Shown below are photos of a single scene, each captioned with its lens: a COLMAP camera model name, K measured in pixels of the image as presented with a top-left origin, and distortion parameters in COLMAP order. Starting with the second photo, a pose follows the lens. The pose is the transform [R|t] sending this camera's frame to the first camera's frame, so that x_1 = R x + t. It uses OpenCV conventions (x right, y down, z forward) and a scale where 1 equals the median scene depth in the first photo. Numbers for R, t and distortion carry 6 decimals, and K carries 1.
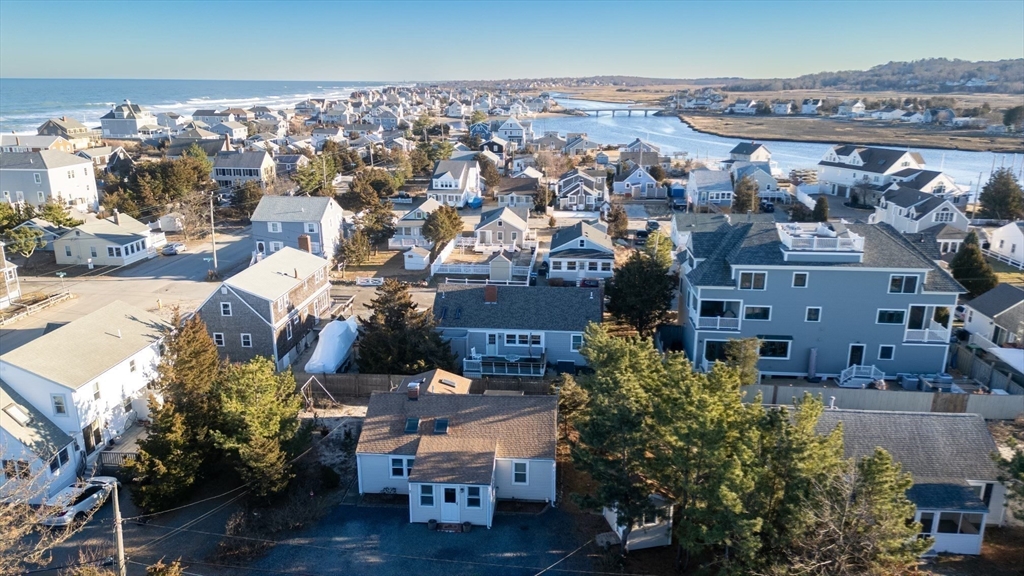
lens RADIAL K [[708.6, 0, 511.9], [0, 708.6, 297.0], [0, 0, 1]] dist [0.075982, -0.052286]
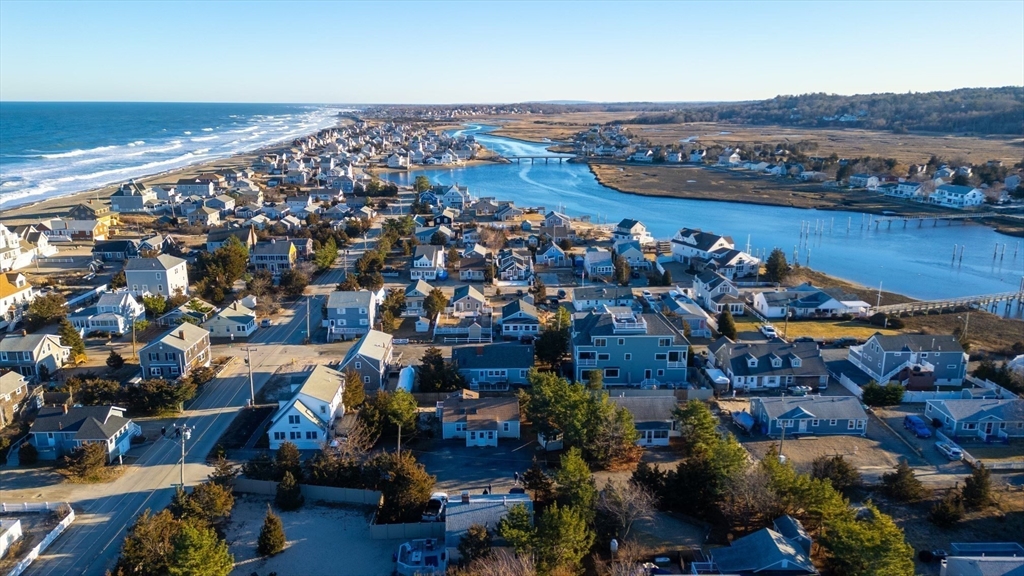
lens RADIAL K [[708.6, 0, 511.9], [0, 708.6, 279.9], [0, 0, 1]] dist [0.075982, -0.052286]
pose [[0.994016, -0.027433, 0.105733, -0.096394], [0.032856, 0.998214, -0.049885, -0.067838], [-0.104176, 0.053060, 0.993142, -0.683757]]
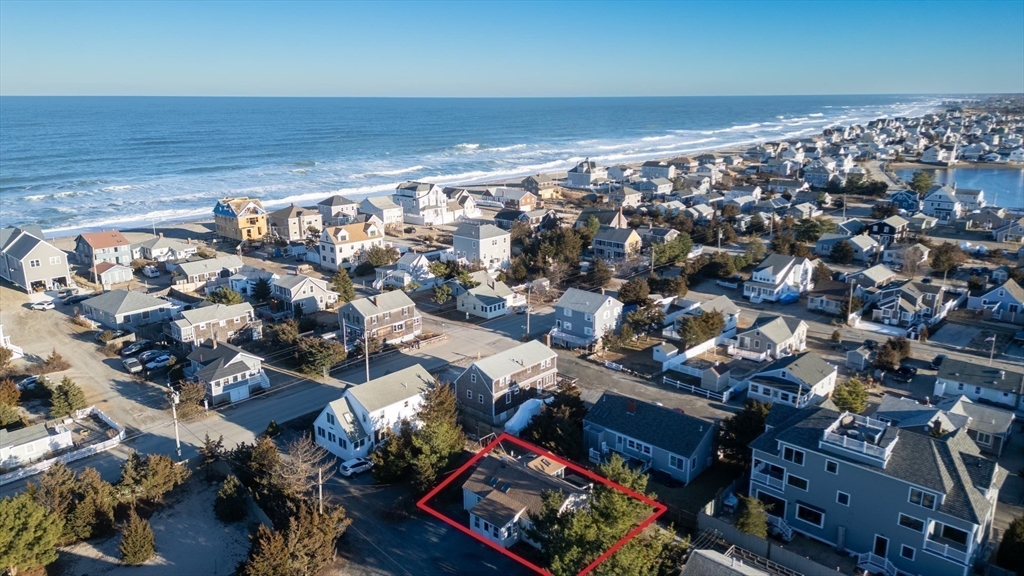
lens RADIAL K [[708.6, 0, 509.6], [0, 708.6, 290.3], [0, 0, 1]] dist [0.075982, -0.052286]
pose [[0.788670, 0.157074, -0.594414, 0.376053], [-0.174439, 0.984251, 0.028642, -0.148807], [0.589551, 0.081100, 0.803649, -0.186601]]
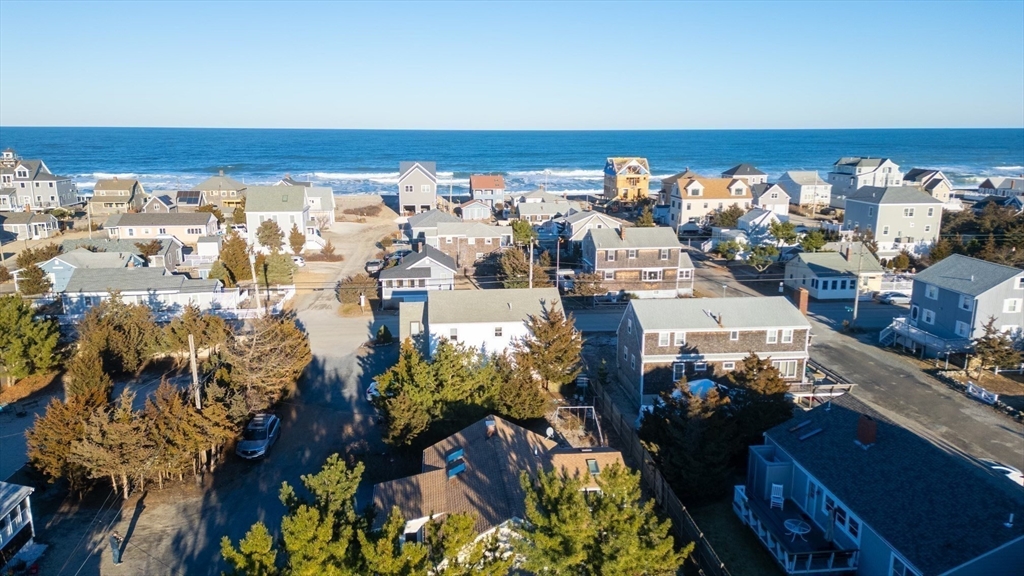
lens RADIAL K [[708.6, 0, 505.6], [0, 708.6, 293.3], [0, 0, 1]] dist [0.075982, -0.052286]
pose [[0.188000, 0.221200, -0.956936, 0.316194], [-0.286588, 0.944263, 0.161968, -0.084025], [0.939427, 0.243797, 0.240915, 0.342118]]
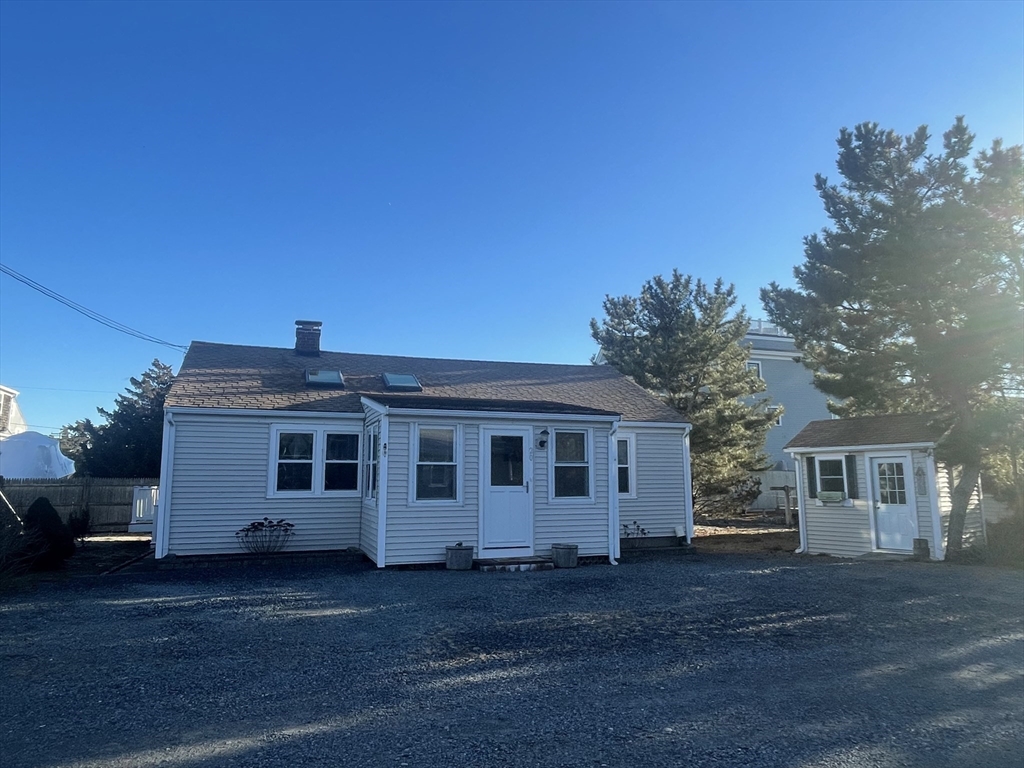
lens RADIAL K [[662.8, 0, 517.4], [0, 662.8, 379.8], [0, 0, 1]] dist [0.004078, 0.001409]
pose [[0.902024, 0.061300, 0.427311, -0.086189], [0.138548, 0.896390, -0.421058, 0.149552], [-0.408848, 0.439008, 0.800072, 0.293670]]
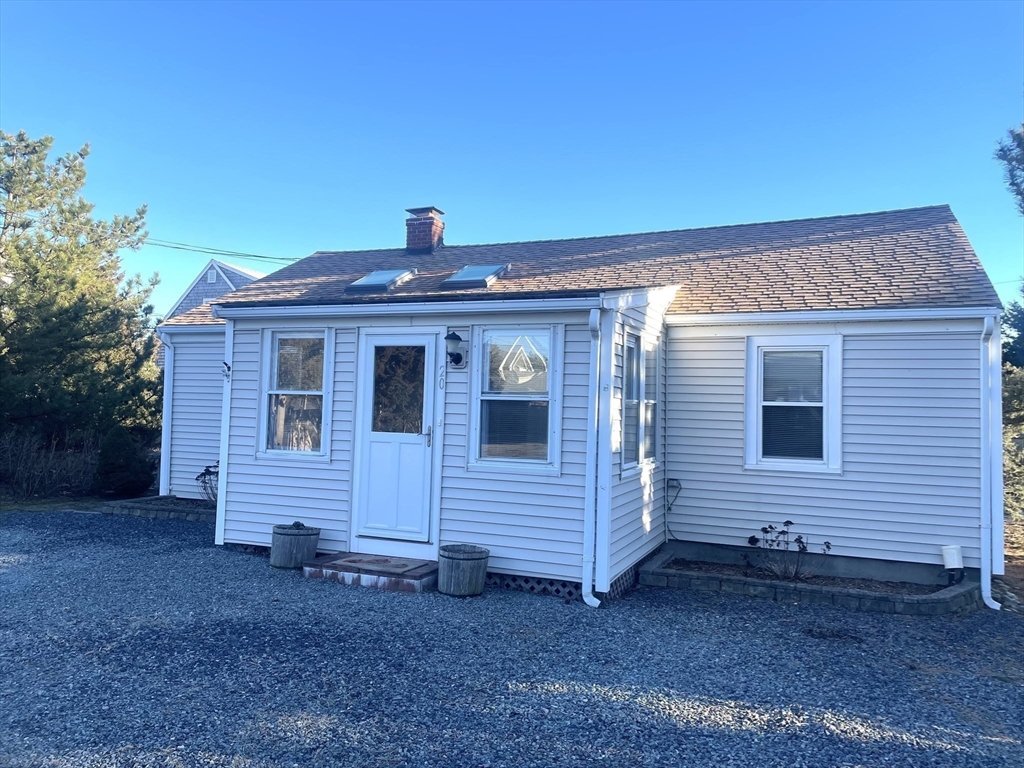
lens RADIAL K [[757.8, 0, 529.9], [0, 757.8, 385.2], [0, 0, 1]] dist [0.020818, -0.003220]
pose [[0.954074, 0.012188, -0.299322, 0.002260], [-0.118745, 0.932710, -0.340516, 0.136008], [0.275030, 0.360421, 0.891322, 0.332396]]
